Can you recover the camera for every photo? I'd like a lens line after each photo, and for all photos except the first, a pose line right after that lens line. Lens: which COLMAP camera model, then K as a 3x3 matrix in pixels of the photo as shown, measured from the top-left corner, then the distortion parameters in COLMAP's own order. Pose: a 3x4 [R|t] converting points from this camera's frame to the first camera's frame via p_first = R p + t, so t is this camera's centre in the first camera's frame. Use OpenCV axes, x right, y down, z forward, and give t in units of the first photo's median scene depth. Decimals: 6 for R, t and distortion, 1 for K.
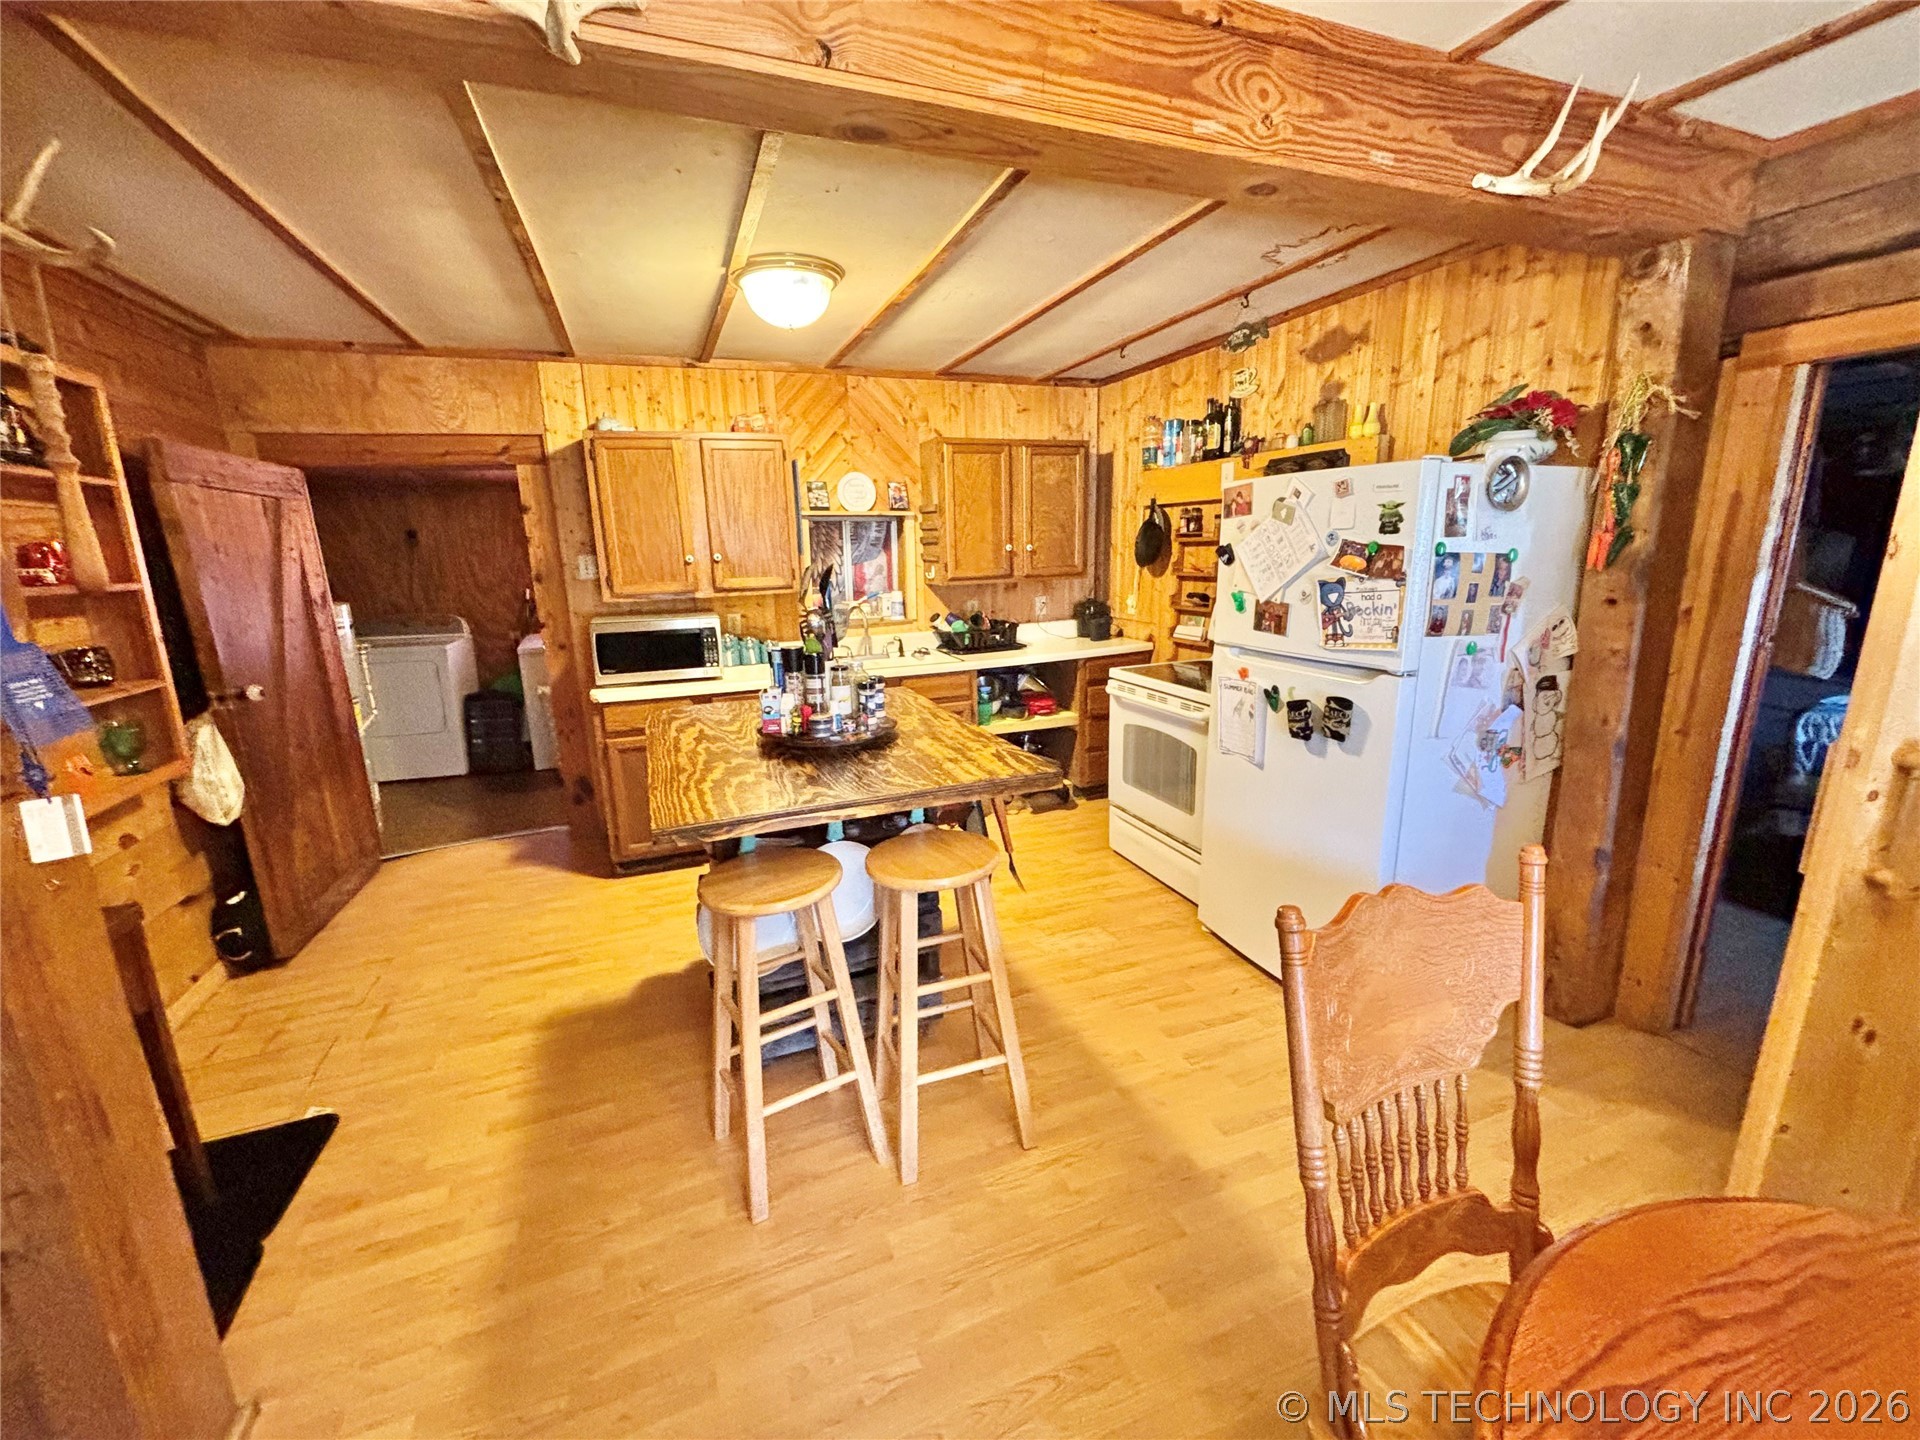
lens RADIAL K [[773.1, 0, 959.5], [0, 773.1, 720.3], [0, 0, 1]] dist [0.001218, -0.000327]
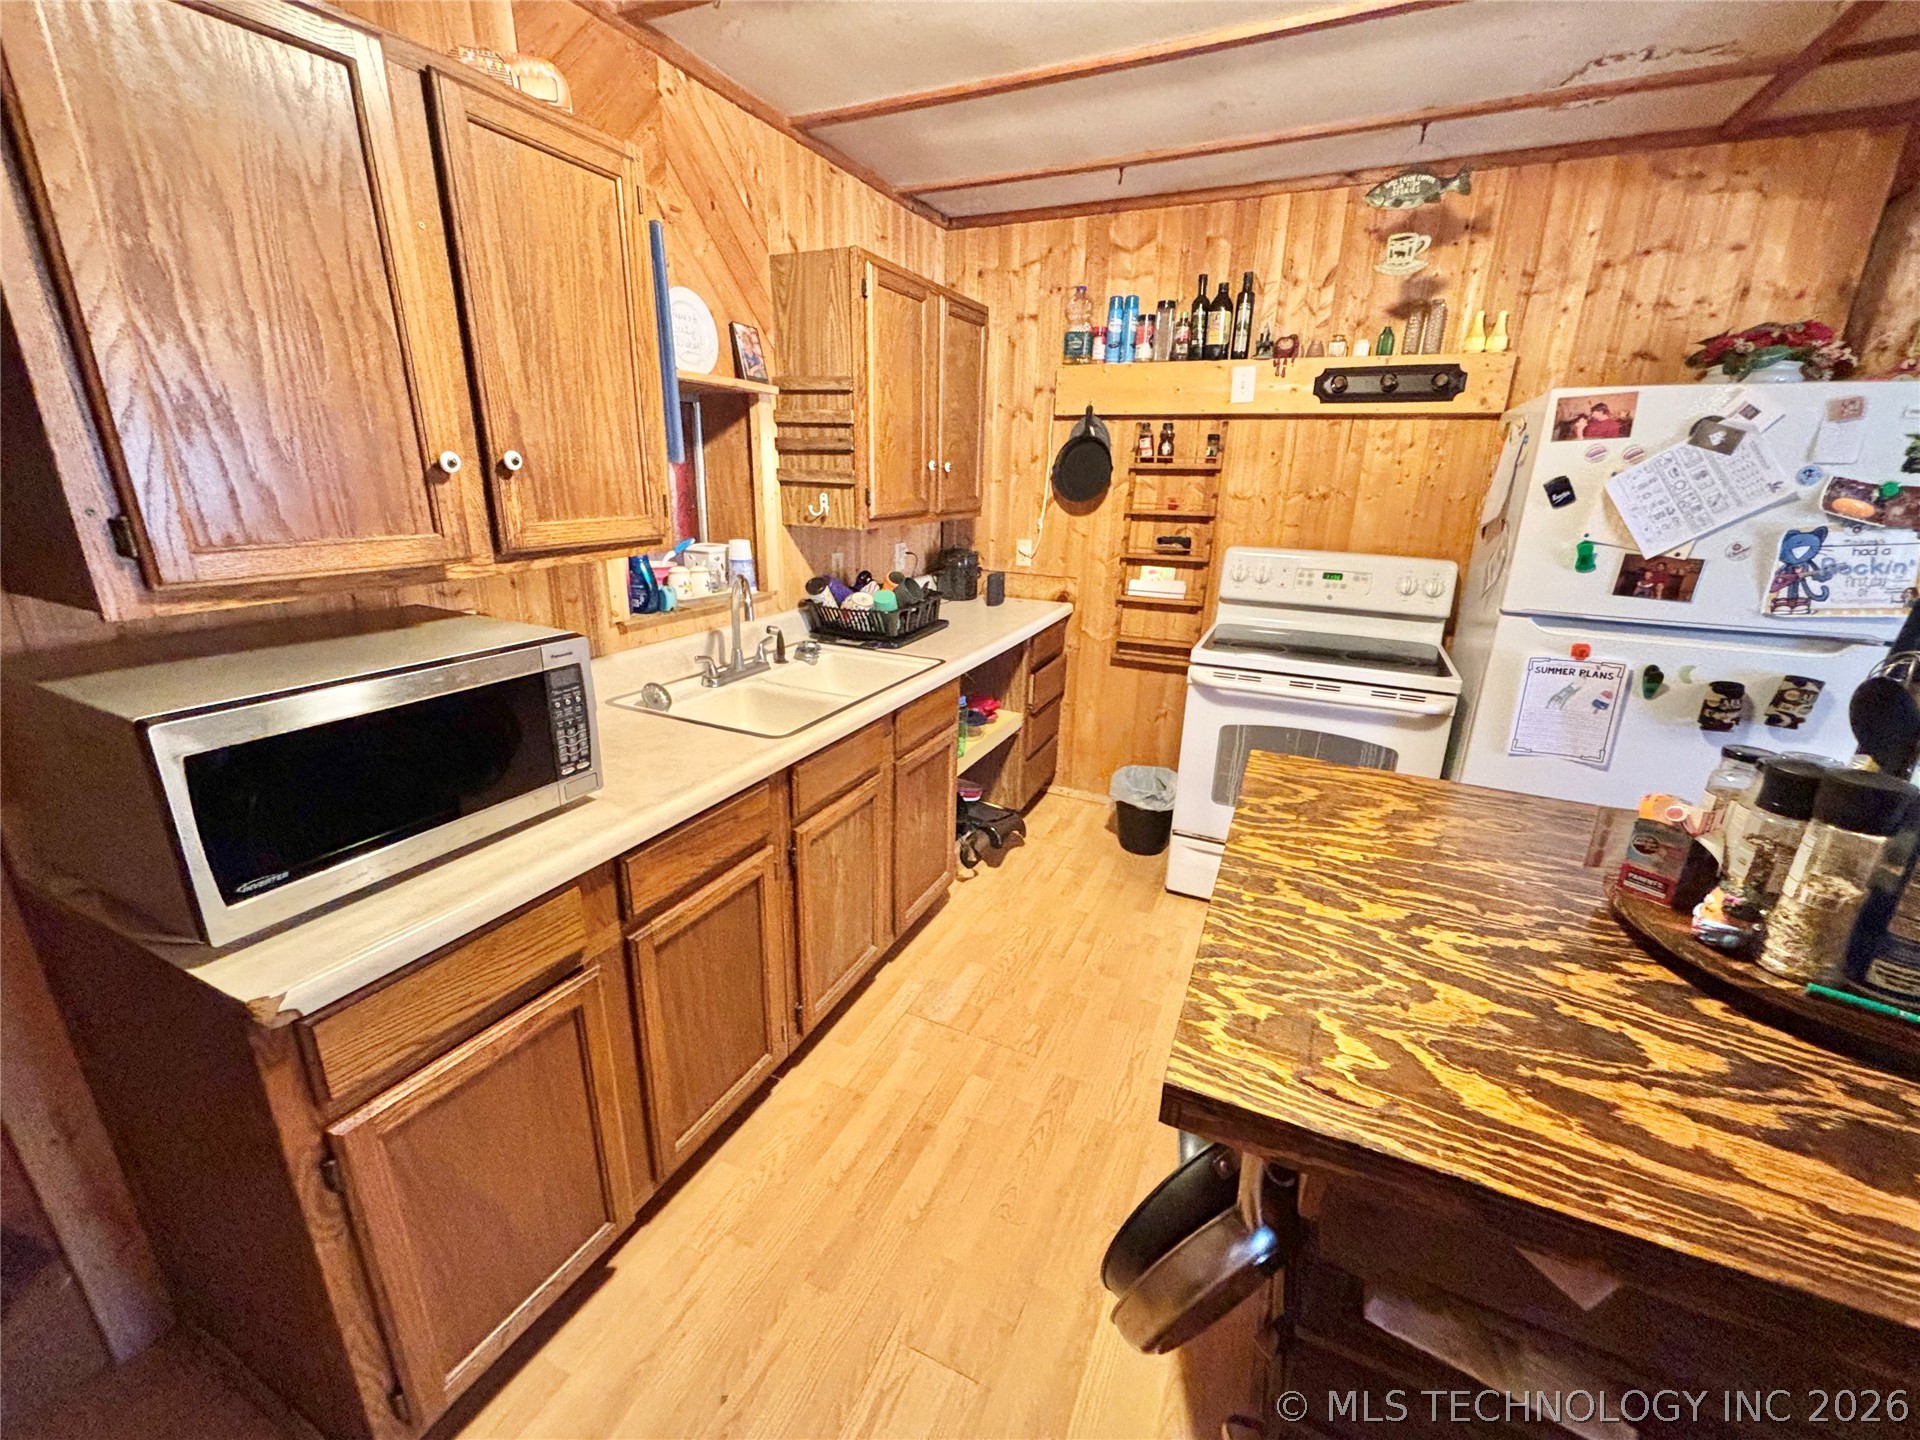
lens RADIAL K [[773.1, 0, 952.2], [0, 773.1, 716.3], [0, 0, 1]] dist [0.001218, -0.000327]
pose [[0.726018, -0.172482, 0.665694, -0.553364], [0.116941, 0.984901, 0.127651, -0.154817], [-0.677660, -0.014830, 0.735226, 0.794135]]
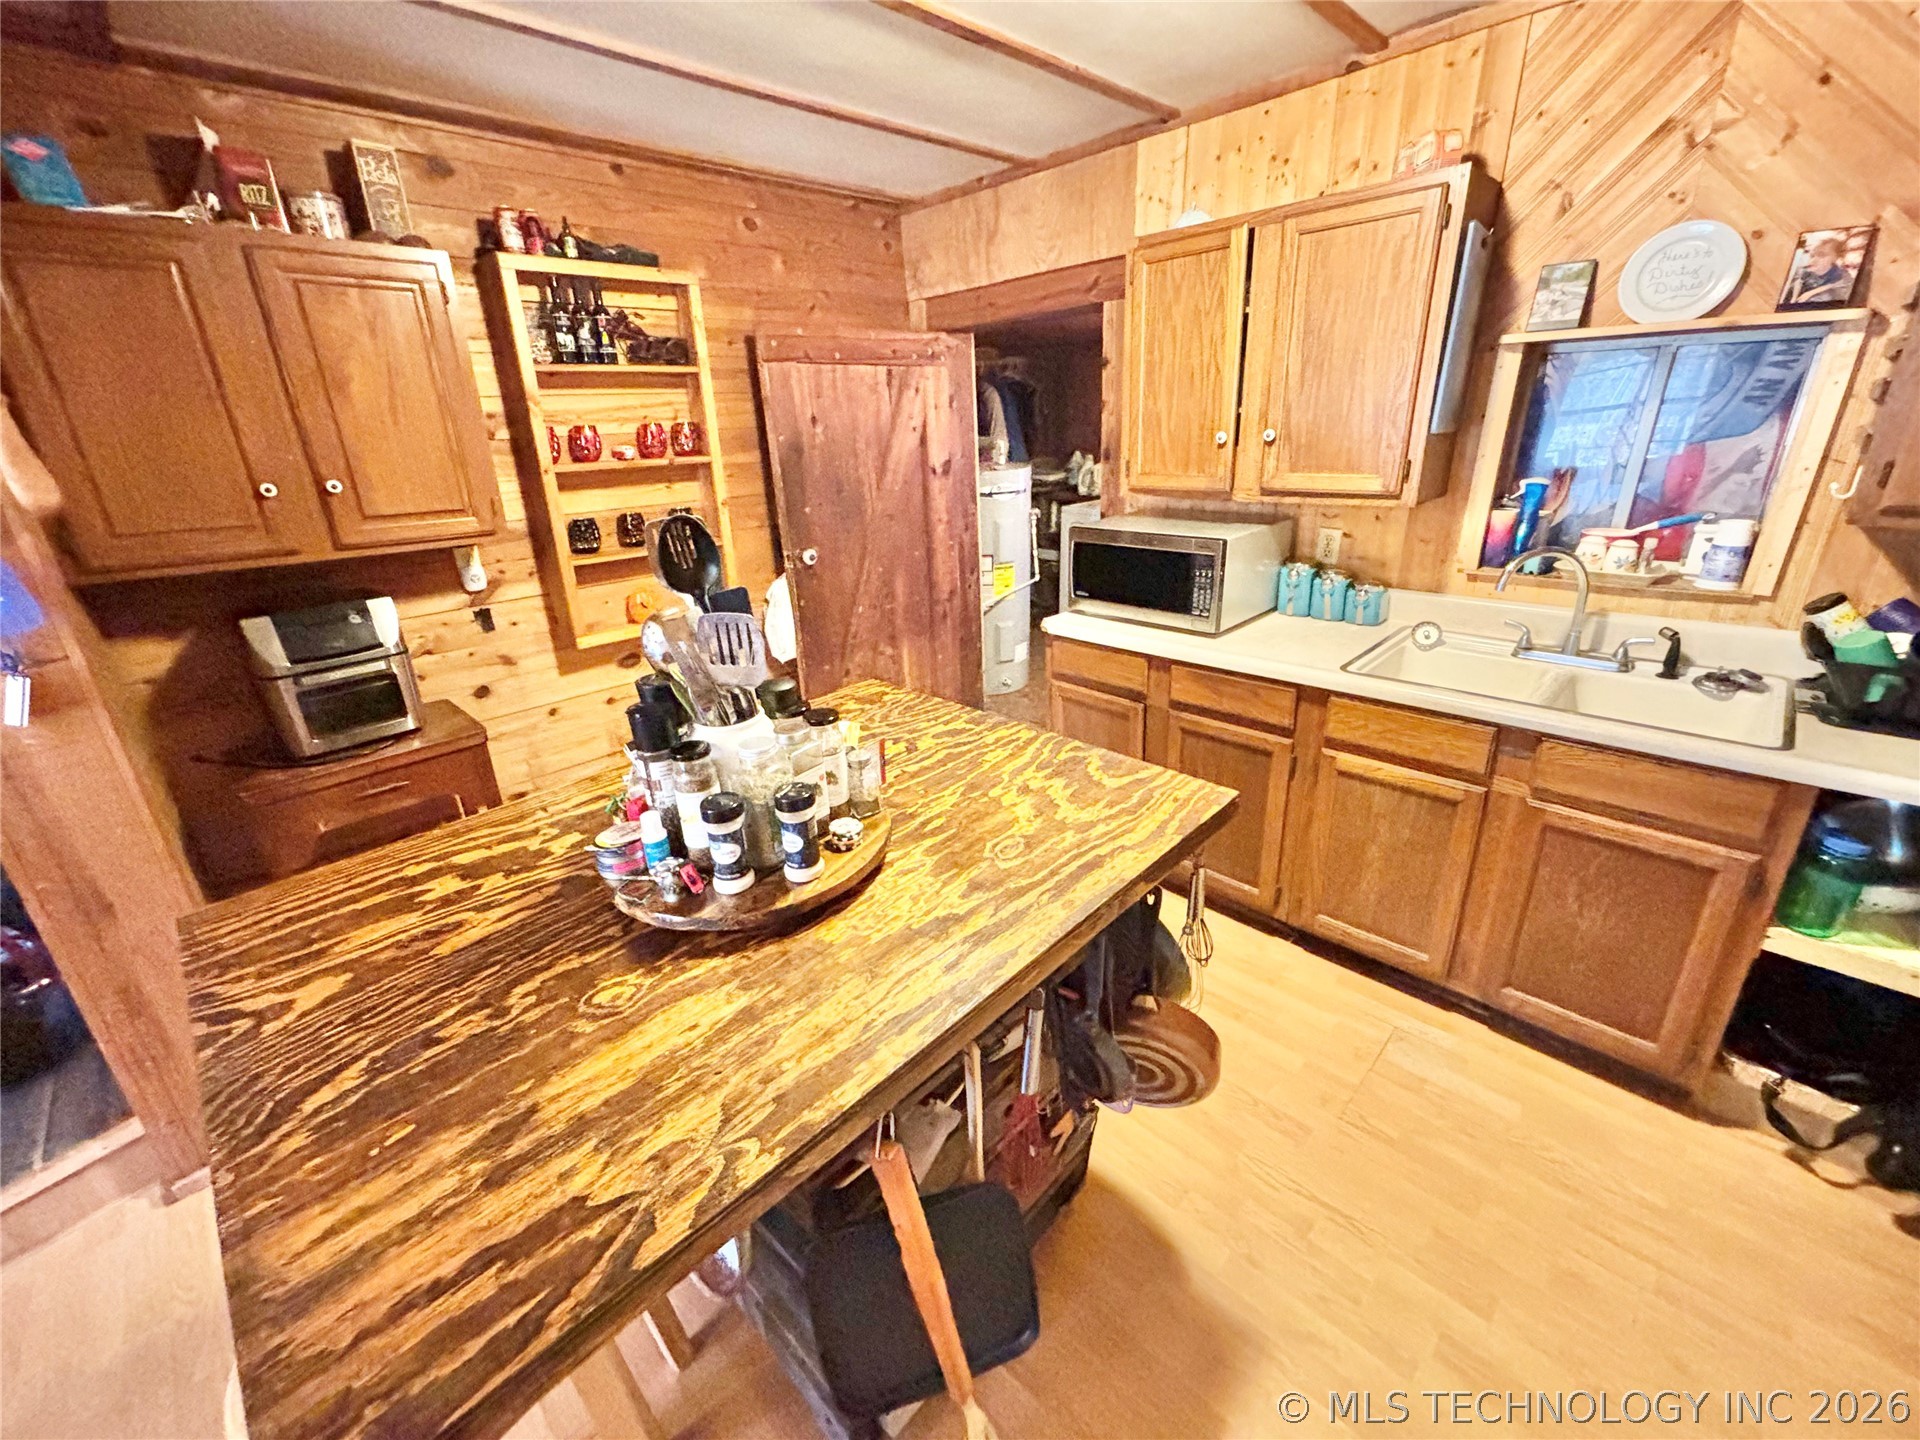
lens RADIAL K [[773.1, 0, 965.0], [0, 773.1, 714.9], [0, 0, 1]] dist [0.001218, -0.000327]
pose [[0.408035, 0.338623, -0.847846, 0.215349], [-0.175675, 0.940438, 0.291058, -0.184425], [0.895905, 0.030184, 0.443219, 0.702823]]
